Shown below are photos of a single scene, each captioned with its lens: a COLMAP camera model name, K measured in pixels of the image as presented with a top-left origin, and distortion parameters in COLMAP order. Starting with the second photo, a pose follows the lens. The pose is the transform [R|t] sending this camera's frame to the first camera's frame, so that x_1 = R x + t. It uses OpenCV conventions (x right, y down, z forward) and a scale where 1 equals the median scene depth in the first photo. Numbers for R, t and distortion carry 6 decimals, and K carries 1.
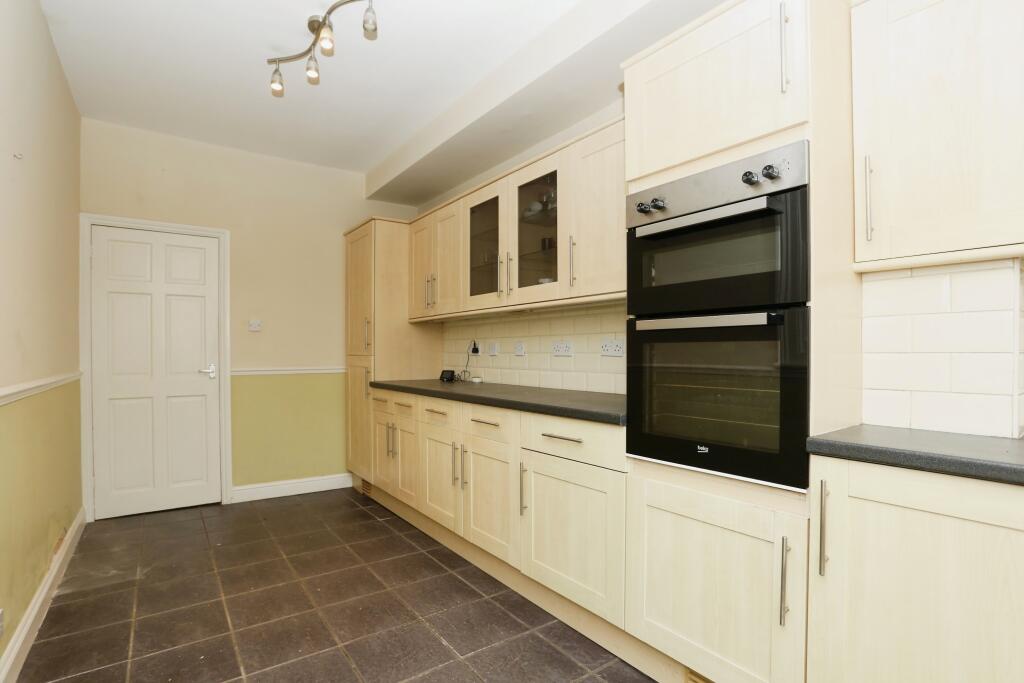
lens RADIAL K [[501.0, 0, 513.8], [0, 501.0, 351.1], [0, 0, 1]] dist [-0.057829, 0.005349]
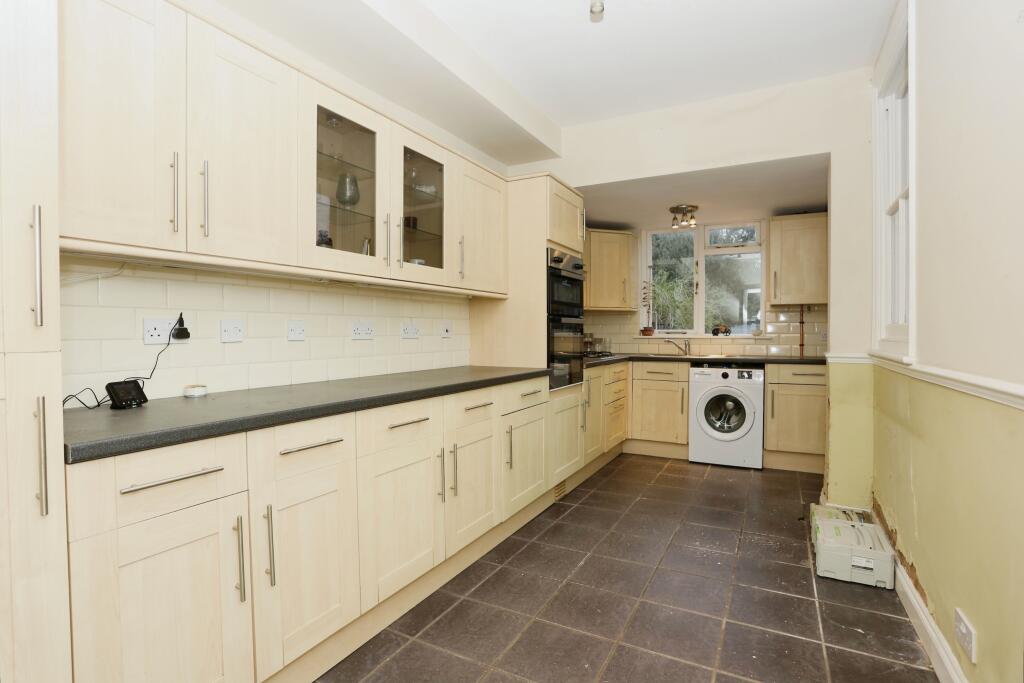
lens RADIAL K [[501.0, 0, 511.5], [0, 501.0, 337.9], [0, 0, 1]] dist [-0.057829, 0.005349]
pose [[-0.441124, 0.006600, 0.897422, -0.921535], [0.013801, 0.999905, -0.000570, 0.011274], [-0.897340, 0.012134, -0.441173, 1.310885]]
